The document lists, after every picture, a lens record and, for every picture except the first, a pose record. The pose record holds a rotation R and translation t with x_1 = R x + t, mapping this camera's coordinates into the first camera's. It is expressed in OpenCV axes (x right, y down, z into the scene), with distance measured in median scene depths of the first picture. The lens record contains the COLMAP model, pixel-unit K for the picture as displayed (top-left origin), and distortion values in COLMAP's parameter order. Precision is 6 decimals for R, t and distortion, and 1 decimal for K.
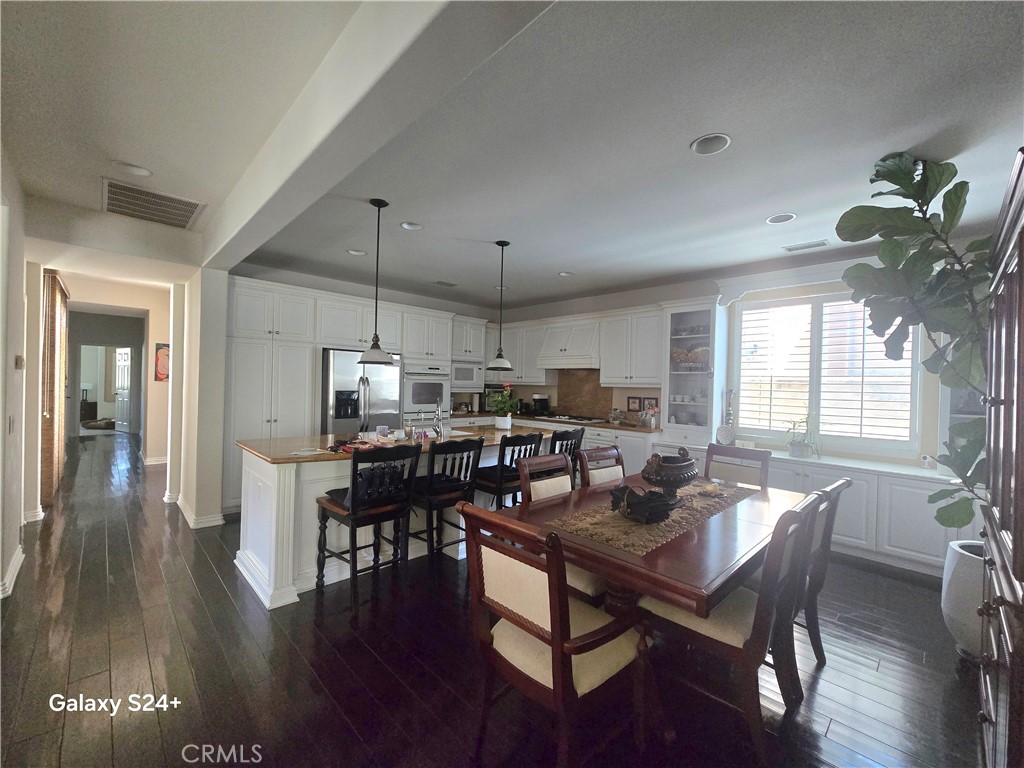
lens RADIAL K [[420.3, 0, 512.0], [0, 420.3, 384.0], [0, 0, 1]] dist [-0.001414, -0.000154]
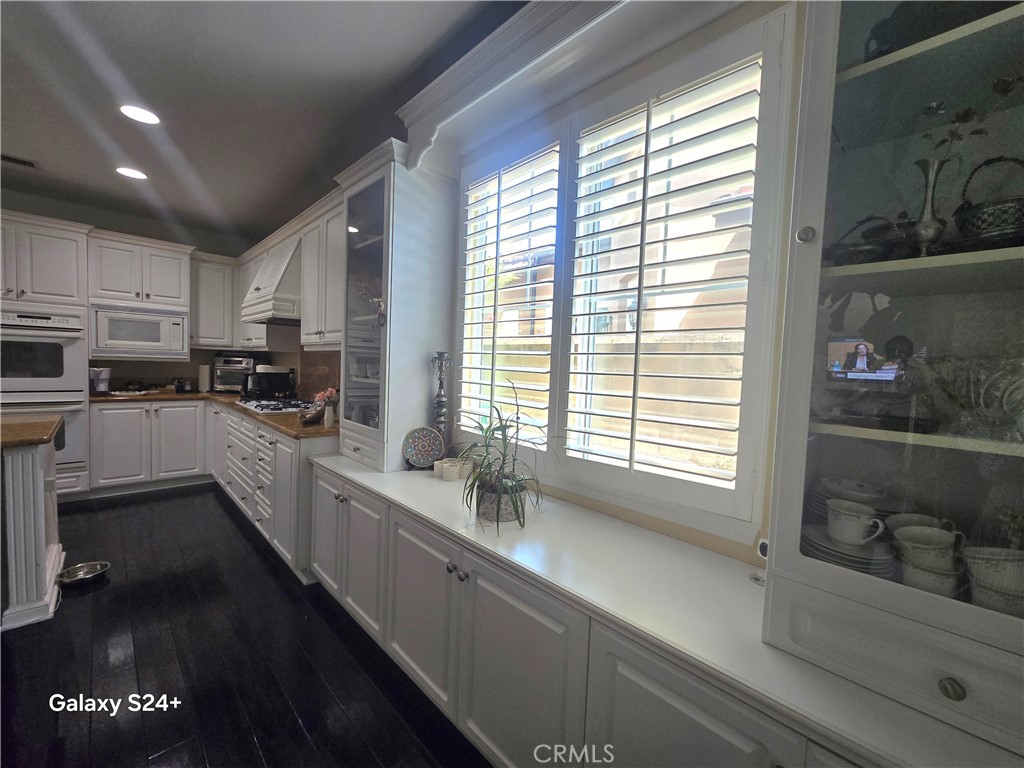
lens RADIAL K [[420.3, 0, 512.0], [0, 420.3, 384.0], [0, 0, 1]] dist [-0.001414, -0.000154]
pose [[0.999903, 0.012685, -0.005679, 0.491240], [-0.012419, 0.998928, 0.044599, 0.022607], [0.006239, -0.044524, 0.998989, 0.424548]]
